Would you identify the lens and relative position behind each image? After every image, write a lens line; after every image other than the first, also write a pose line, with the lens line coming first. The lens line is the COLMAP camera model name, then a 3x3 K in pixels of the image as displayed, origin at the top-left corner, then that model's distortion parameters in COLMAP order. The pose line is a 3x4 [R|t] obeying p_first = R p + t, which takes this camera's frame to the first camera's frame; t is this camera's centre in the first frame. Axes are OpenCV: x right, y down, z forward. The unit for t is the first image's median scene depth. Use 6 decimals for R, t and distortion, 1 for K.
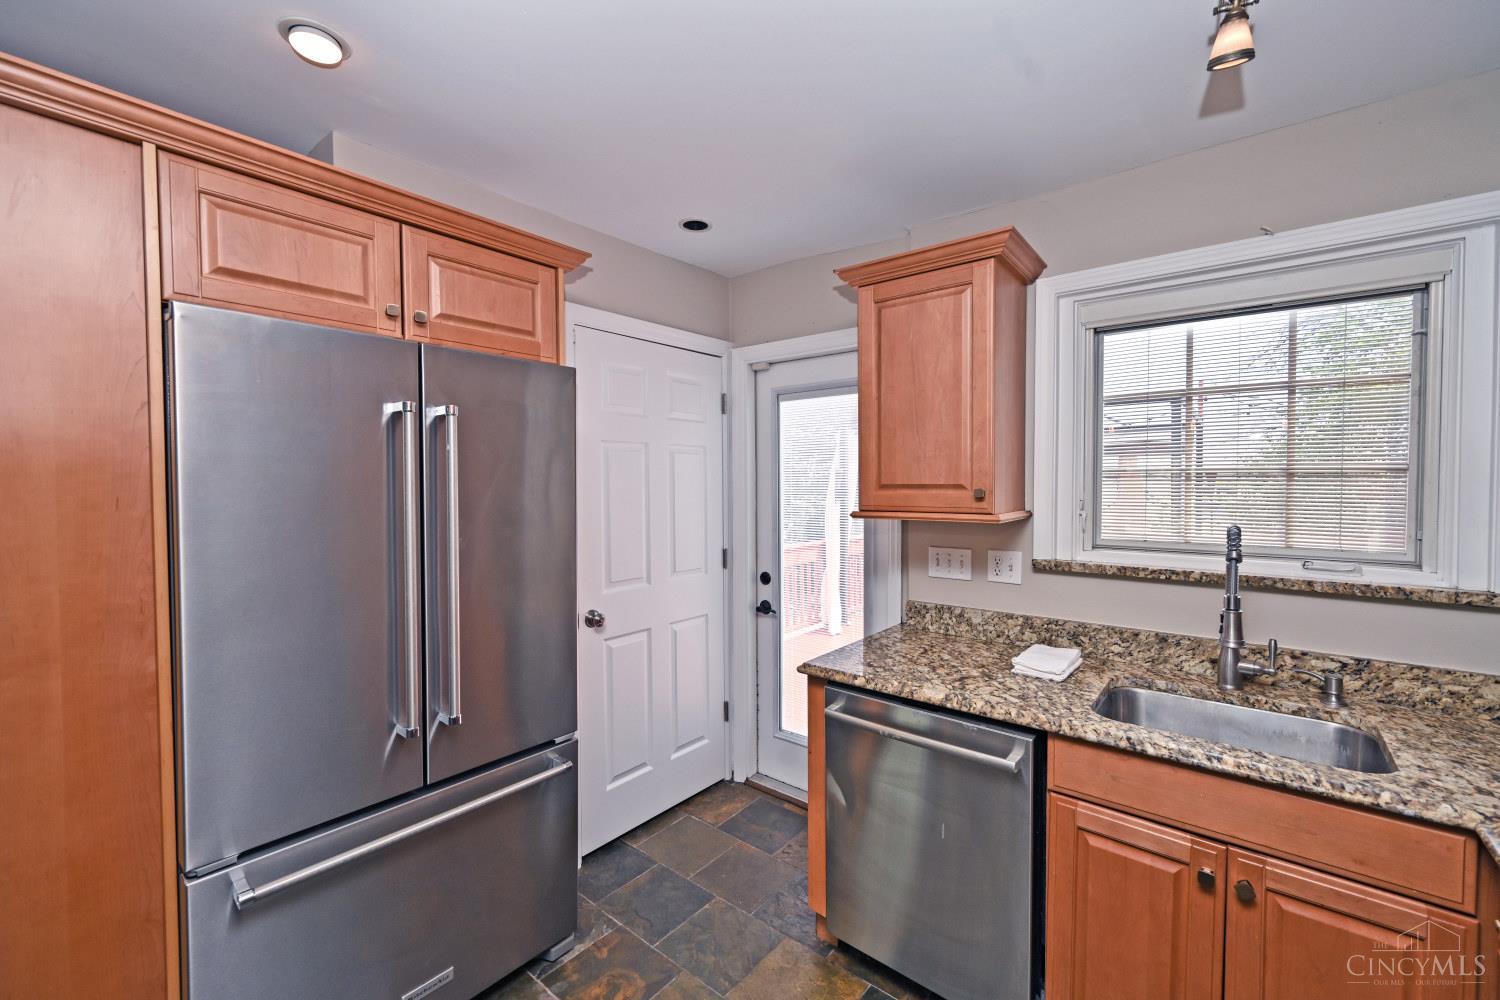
lens RADIAL K [[619.0, 0, 757.9], [0, 619.0, 499.1], [0, 0, 1]] dist [-0.000367, 0.000036]
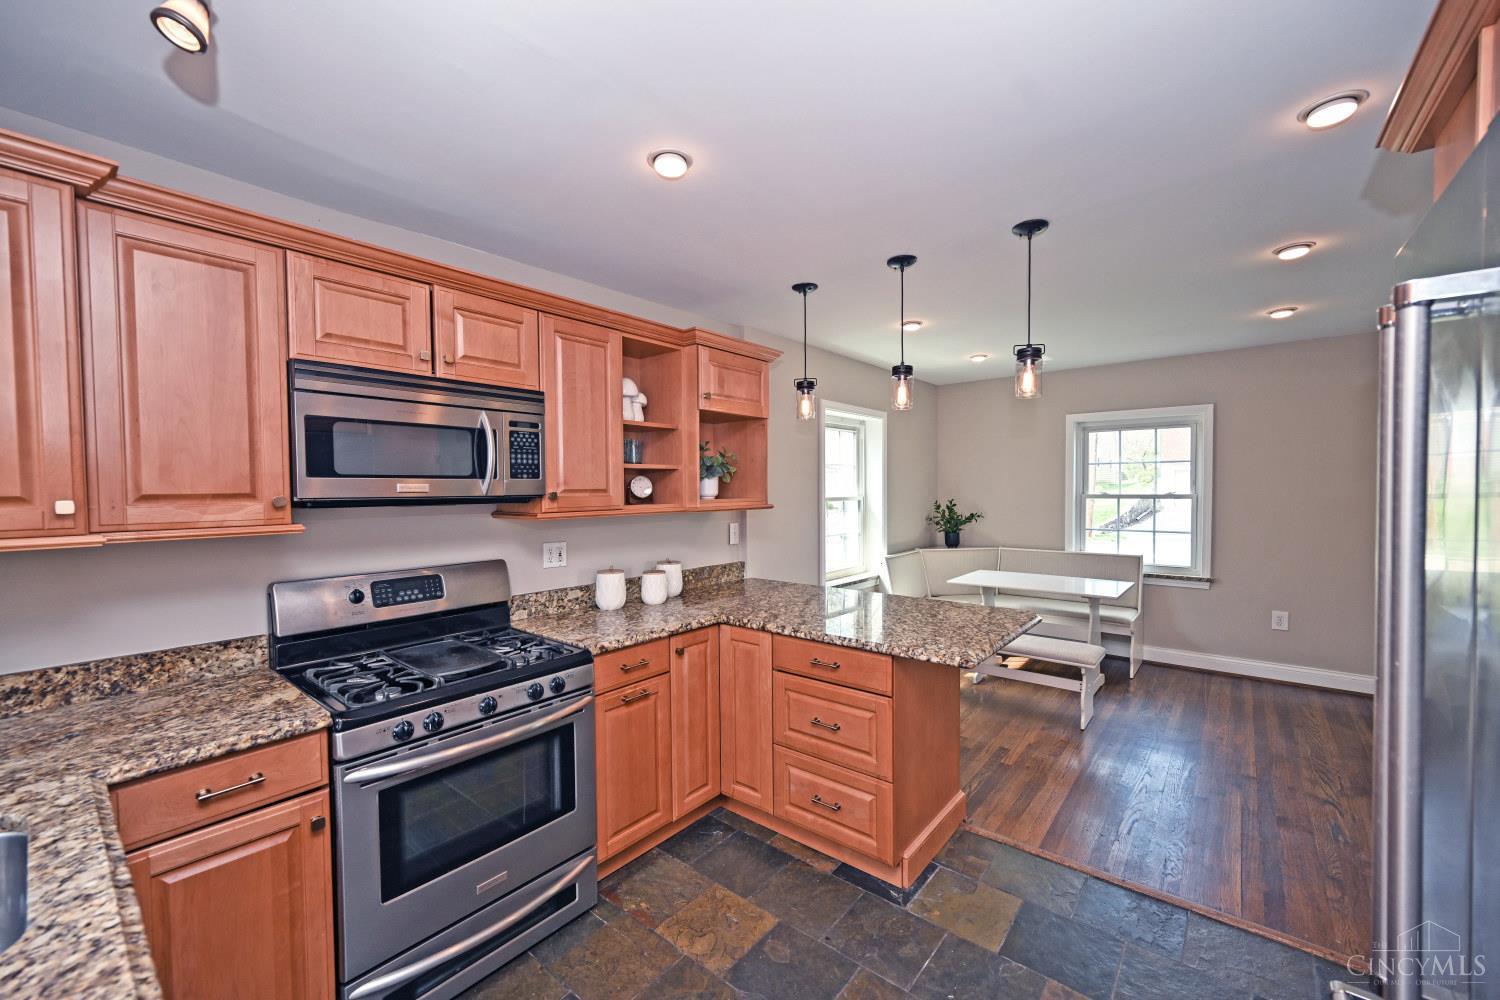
lens RADIAL K [[584.9, 0, 748.1], [0, 584.9, 503.4], [0, 0, 1]] dist [-0.000501, 0.000296]
pose [[-0.999804, 0.011634, 0.016019, -0.052709], [0.012477, 0.998488, 0.053537, -0.027244], [-0.015372, 0.053726, -0.998437, 1.168285]]
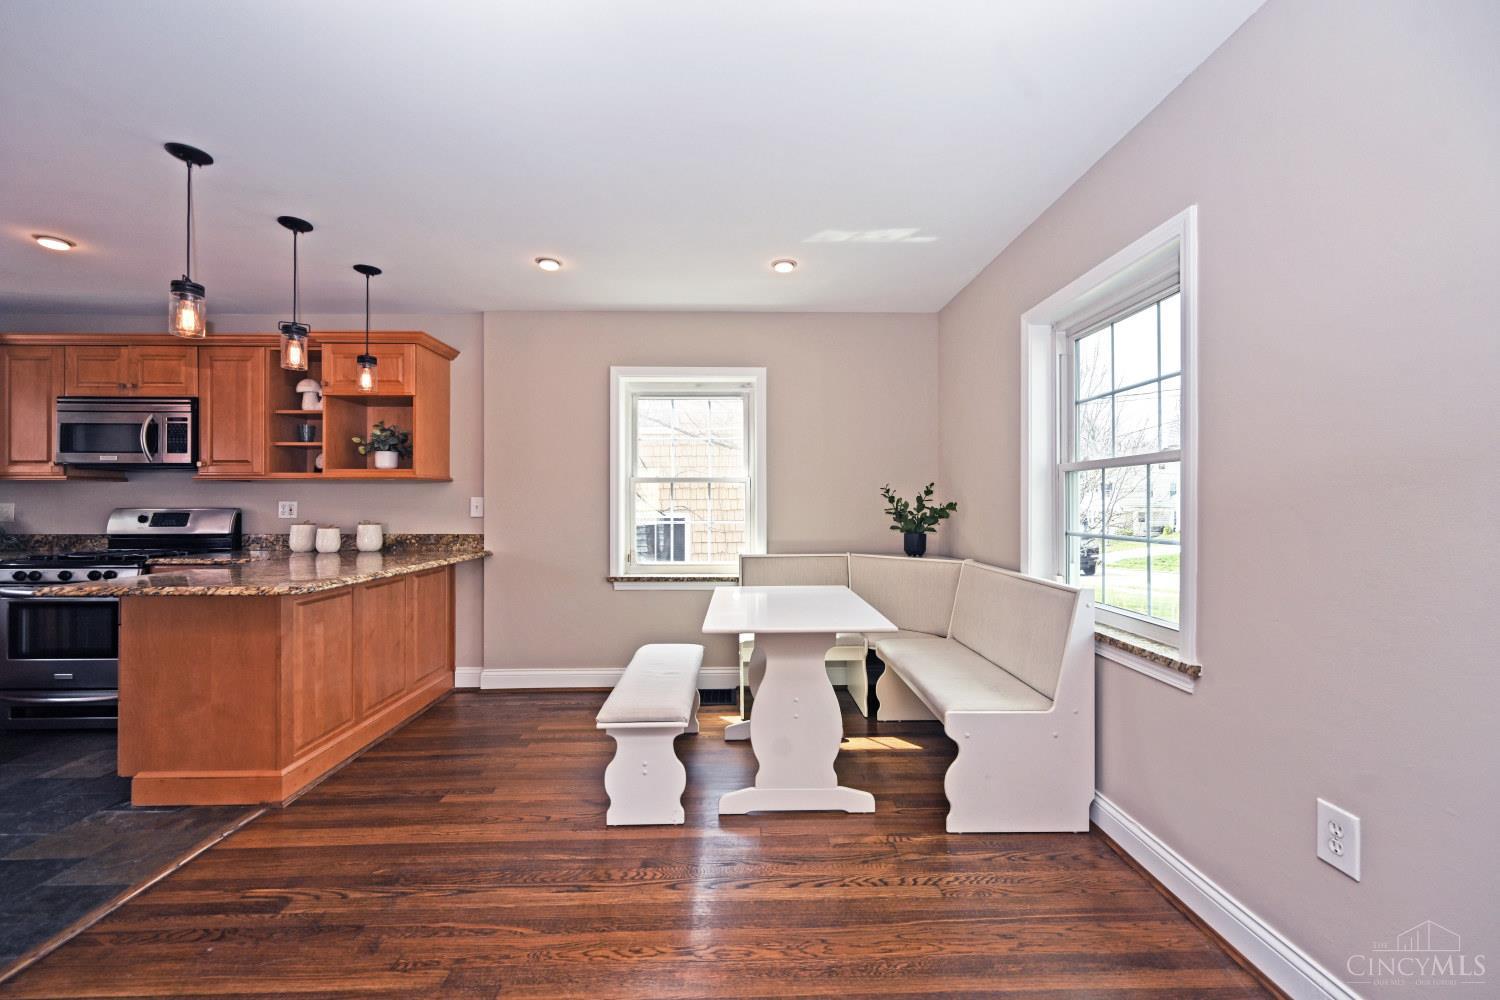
lens RADIAL K [[591.1, 0, 749.4], [0, 591.1, 498.3], [0, 0, 1]] dist [-0.000452, 0.000347]
pose [[-0.650855, 0.009567, 0.759142, -2.209373], [0.022980, 0.999711, 0.007104, 0.153797], [-0.758854, 0.022069, -0.650887, -0.145335]]
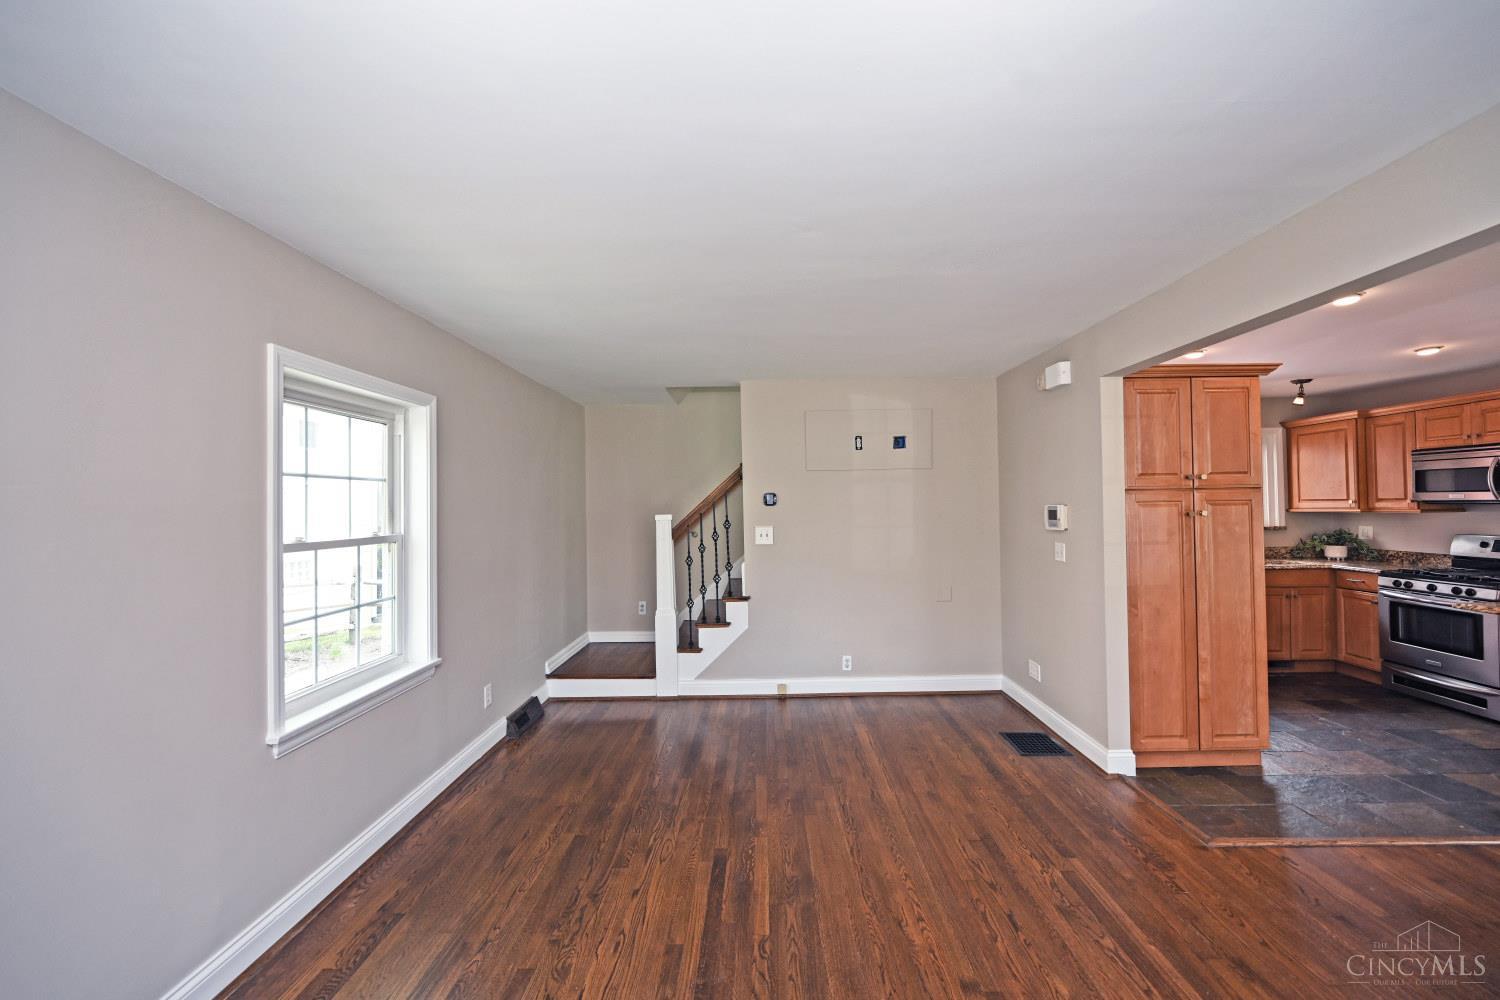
lens RADIAL K [[599.5, 0, 759.0], [0, 599.5, 498.2], [0, 0, 1]] dist [0.000175, 0.000227]
pose [[0.776575, -0.001980, 0.630022, -3.101296], [0.030116, 0.998969, -0.033981, -0.001189], [-0.629305, 0.045362, 0.775834, 0.071351]]
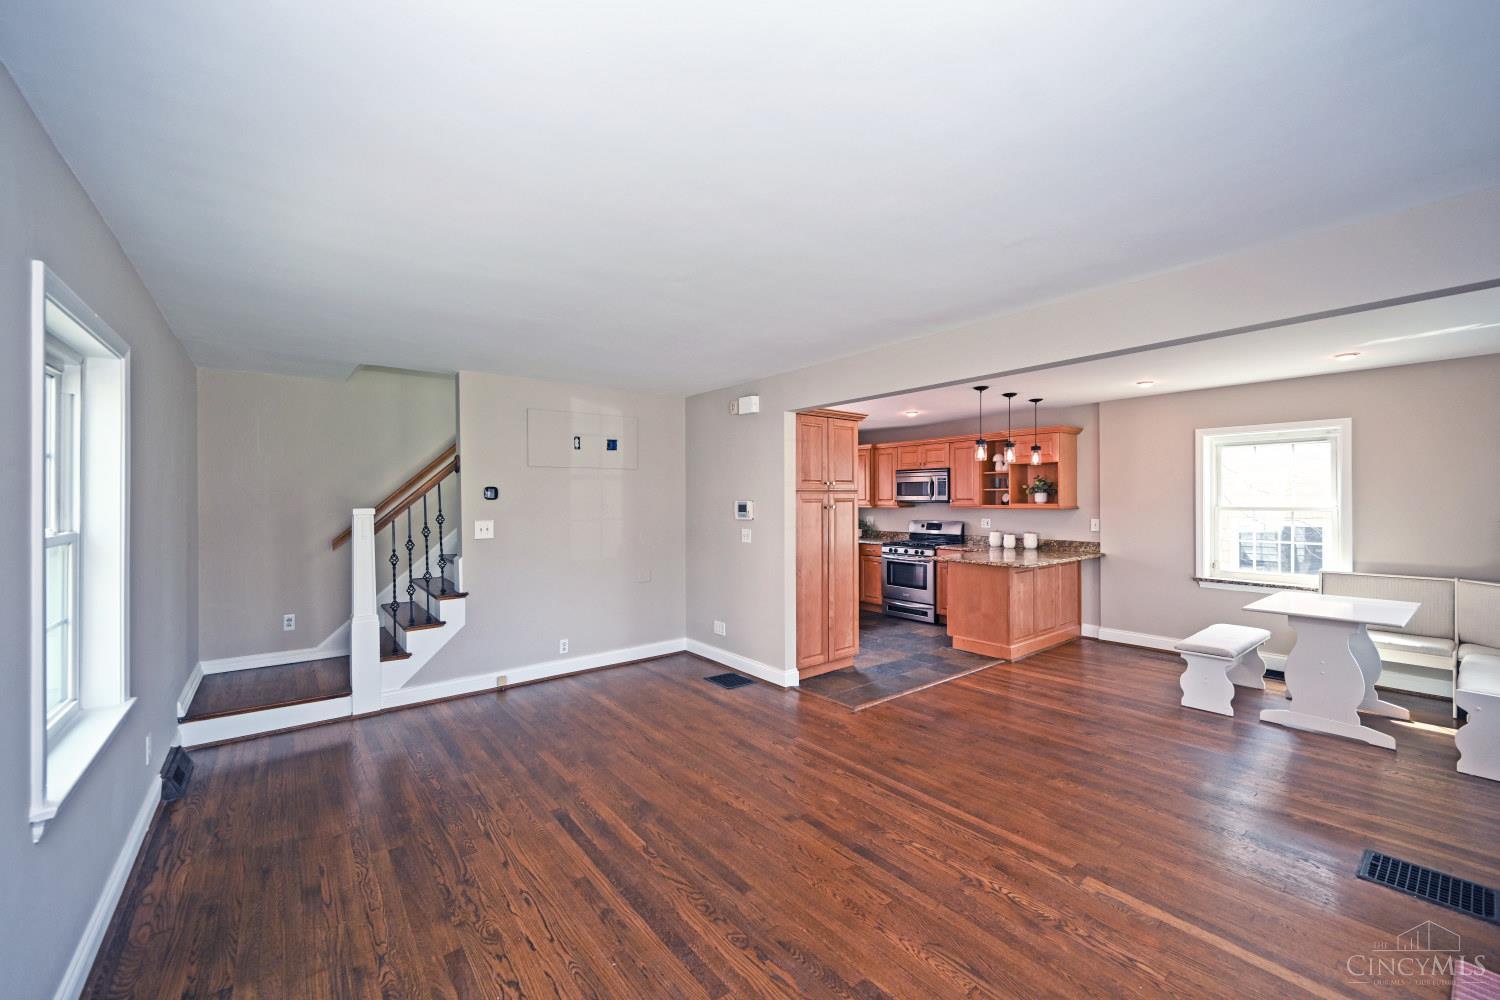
lens RADIAL K [[591.1, 0, 749.4], [0, 591.1, 498.3], [0, 0, 1]] dist [-0.000452, 0.000347]
pose [[0.213028, 0.002169, 0.977044, -3.675015], [0.030301, 0.999502, -0.008826, -0.004387], [-0.976576, 0.031485, 0.212856, 0.419114]]
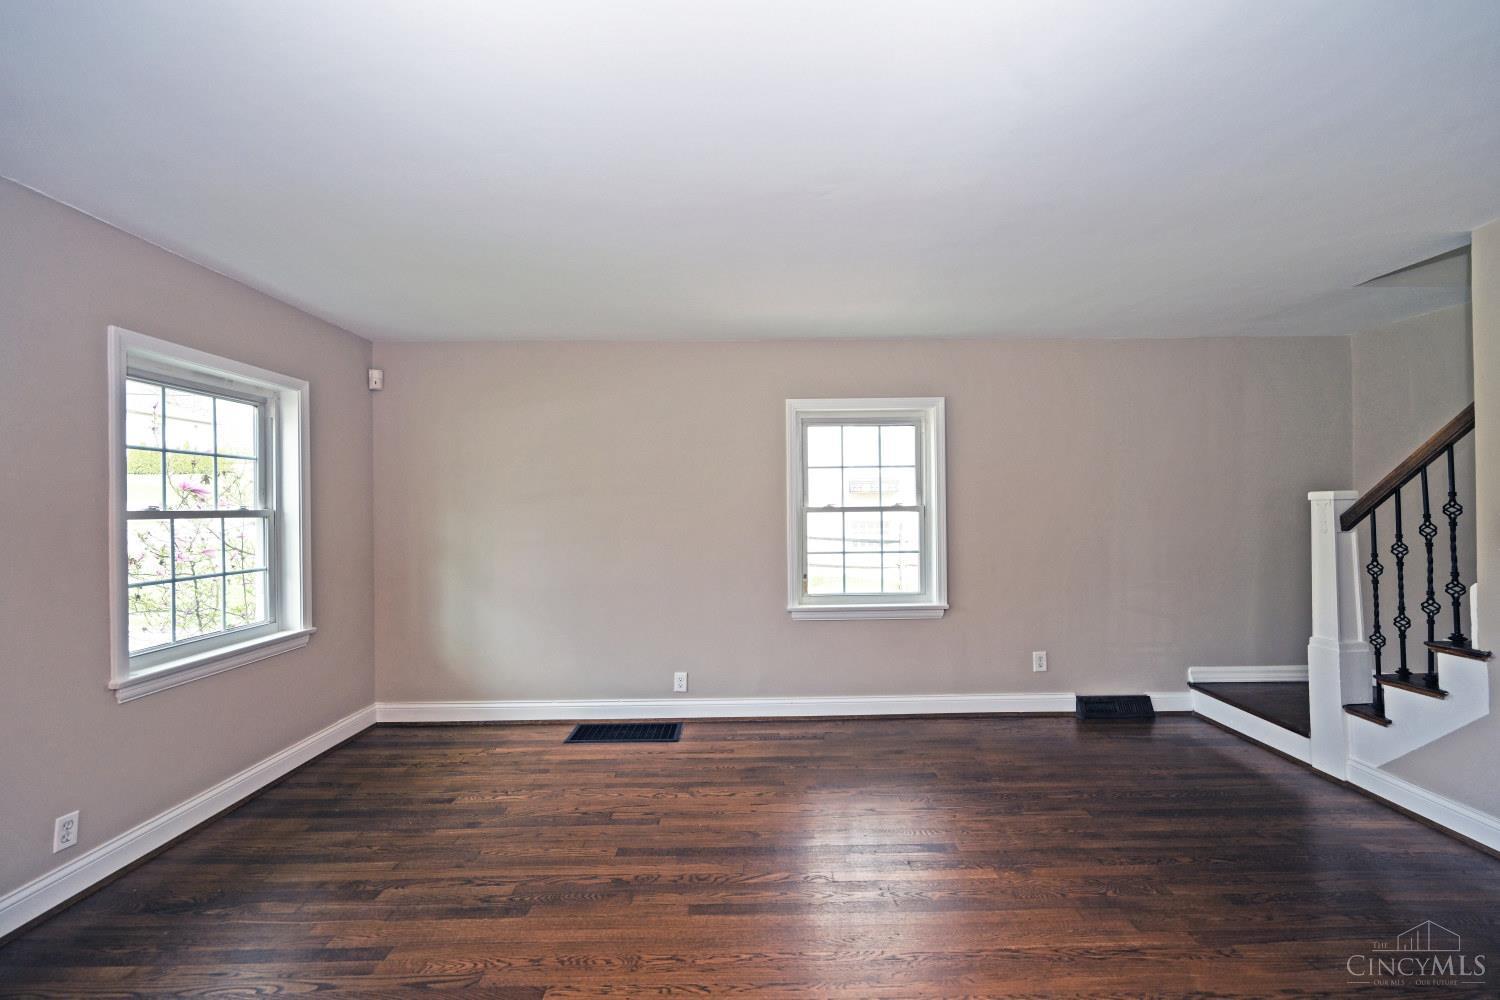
lens RADIAL K [[599.5, 0, 759.0], [0, 599.5, 498.2], [0, 0, 1]] dist [0.000175, 0.000227]
pose [[0.648680, -0.012064, -0.760966, -1.554280], [-0.012924, 0.999556, -0.026863, 0.051891], [0.760952, 0.027261, 0.648236, 0.059869]]
